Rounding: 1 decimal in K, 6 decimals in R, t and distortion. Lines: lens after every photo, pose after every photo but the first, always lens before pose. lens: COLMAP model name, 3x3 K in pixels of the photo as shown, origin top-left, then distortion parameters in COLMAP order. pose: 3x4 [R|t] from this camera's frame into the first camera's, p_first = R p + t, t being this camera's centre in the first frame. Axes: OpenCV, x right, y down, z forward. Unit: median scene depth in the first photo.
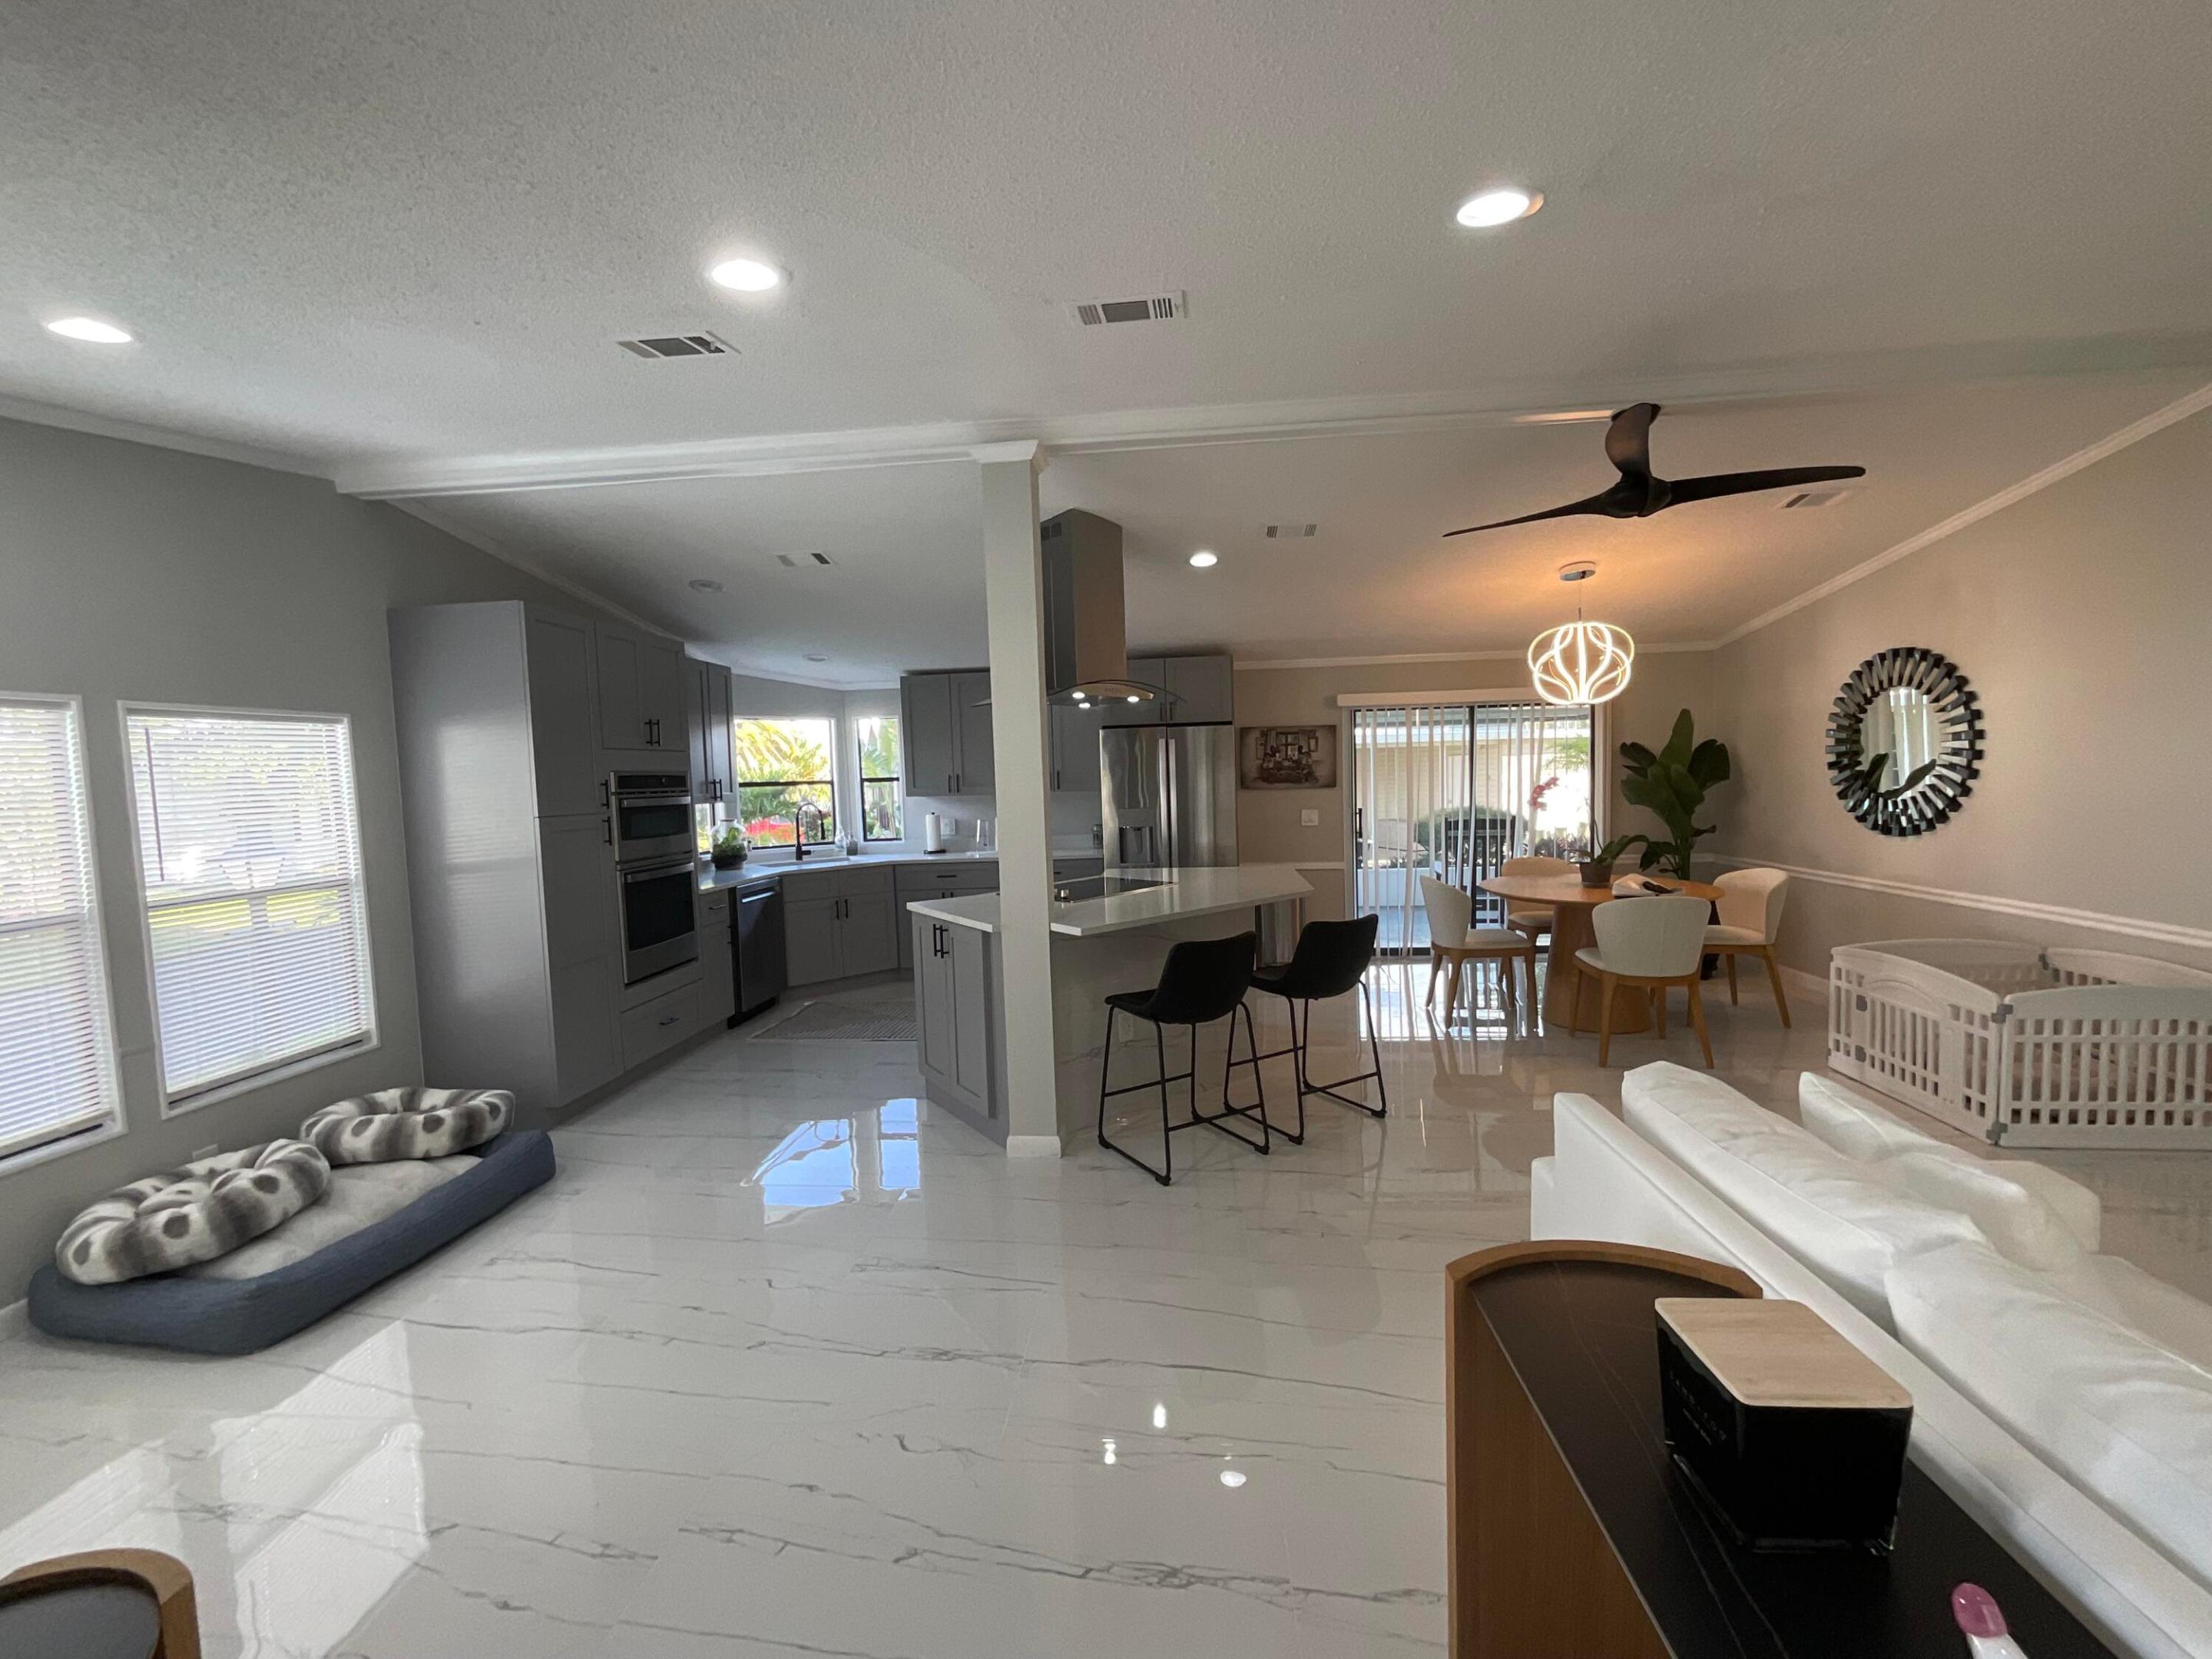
lens RADIAL K [[895.8, 0, 1107.2], [0, 895.8, 828.1], [0, 0, 1]] dist [-0.003595, 0.002796]
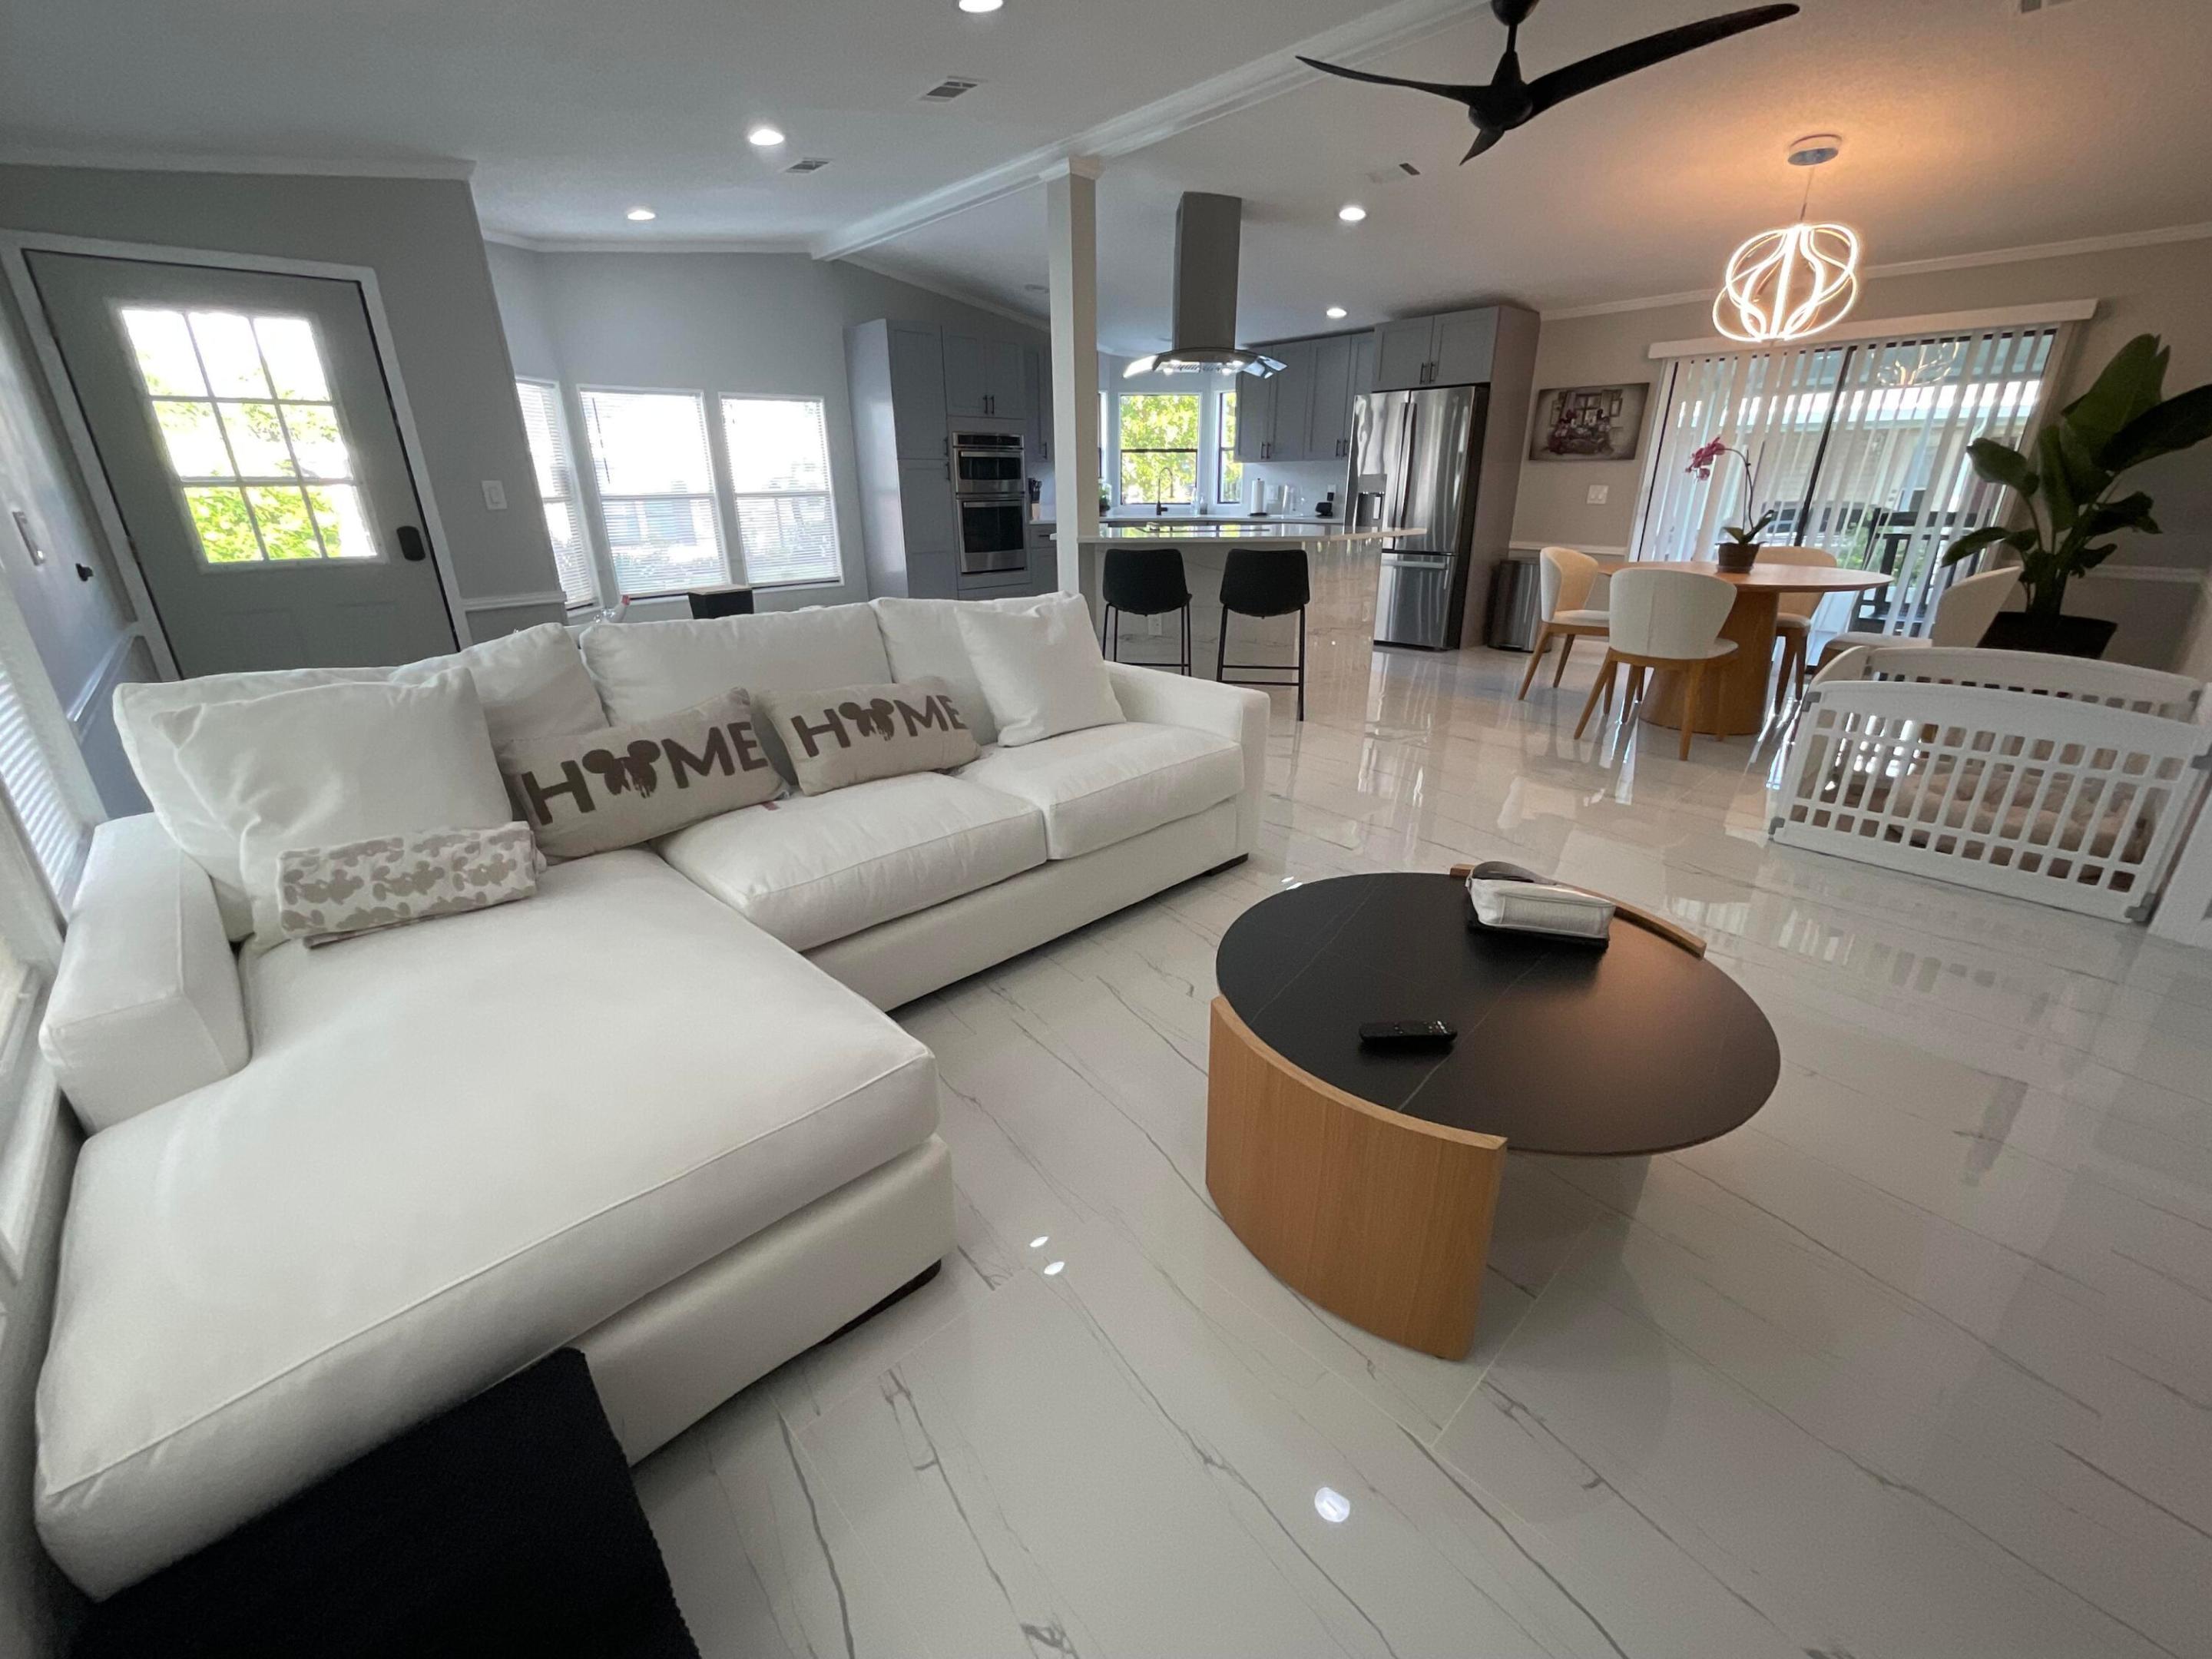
lens RADIAL K [[895.8, 0, 1117.3], [0, 895.8, 814.5], [0, 0, 1]] dist [-0.003595, 0.002796]
pose [[0.754678, 0.251586, -0.605942, 0.765727], [-0.055145, 0.944613, 0.323520, 0.044970], [0.653774, -0.210739, 0.726752, -0.099076]]
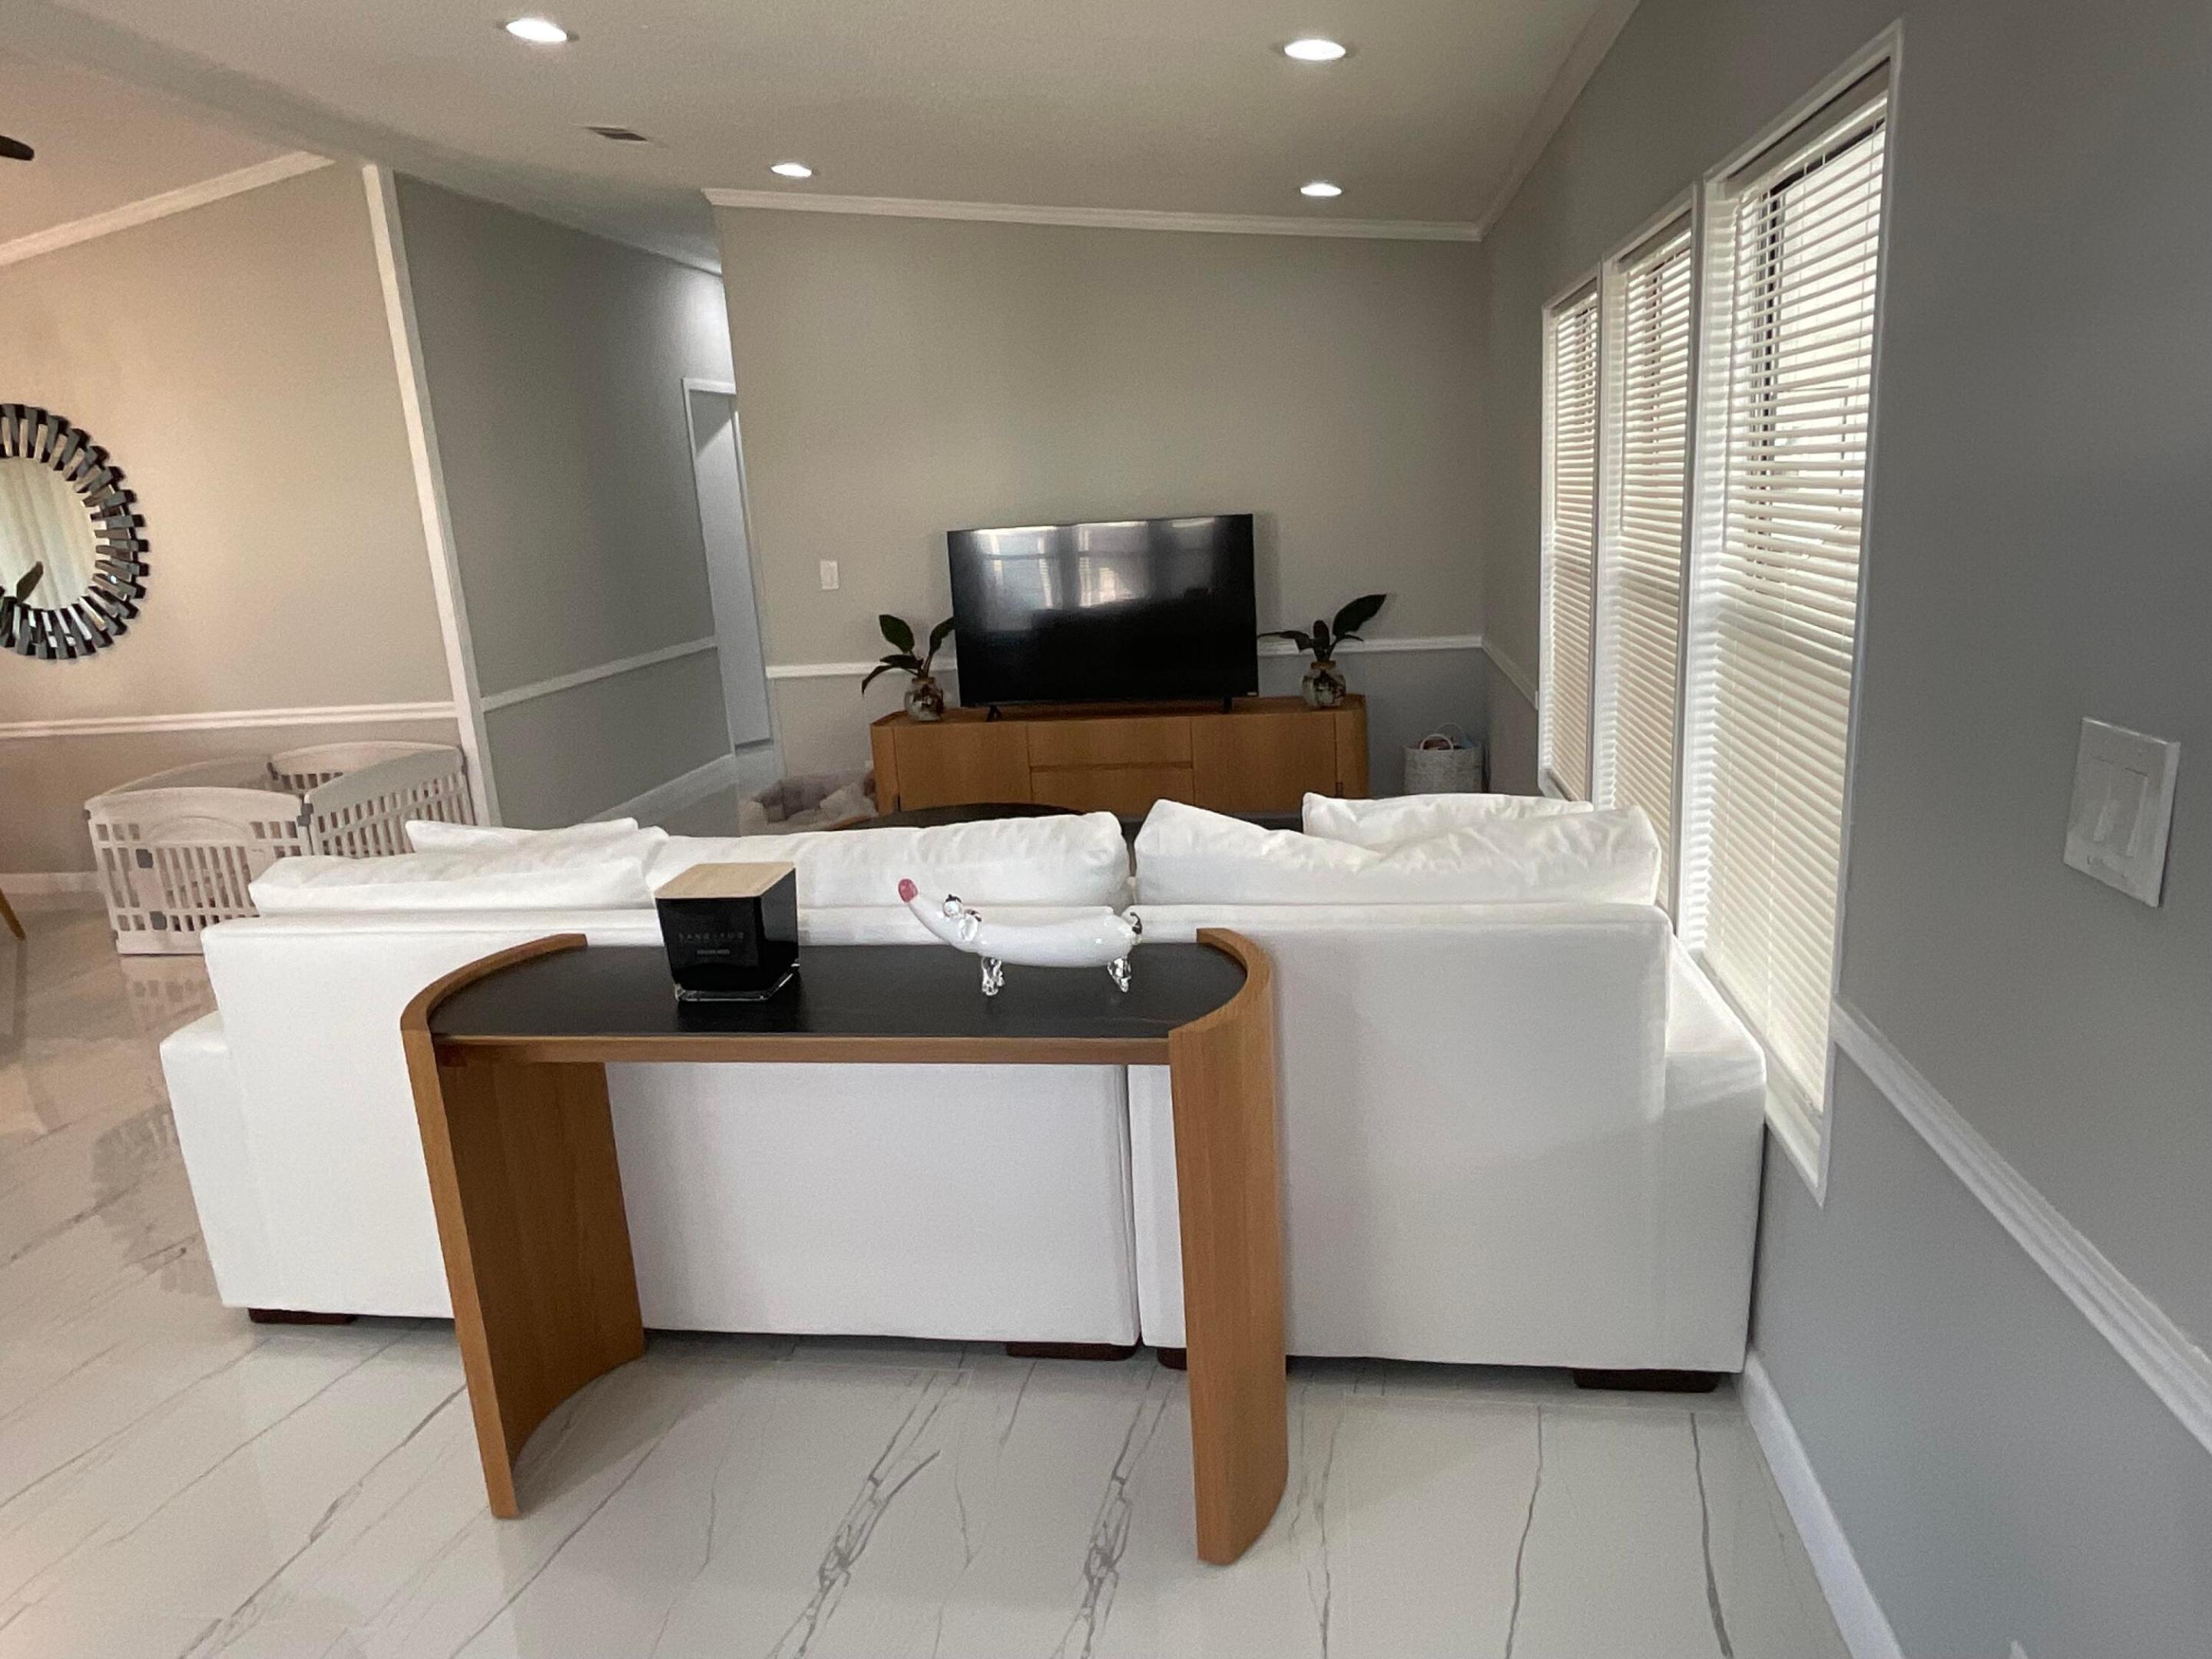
lens RADIAL K [[1392.9, 0, 1093.3], [0, 1392.9, 832.9], [0, 0, 1]] dist [-0.005649, 0.000311]
pose [[0.066873, -0.207869, 0.975868, -0.269843], [0.123076, 0.972306, 0.198677, 0.028571], [-0.990142, 0.106820, 0.090605, 0.043886]]
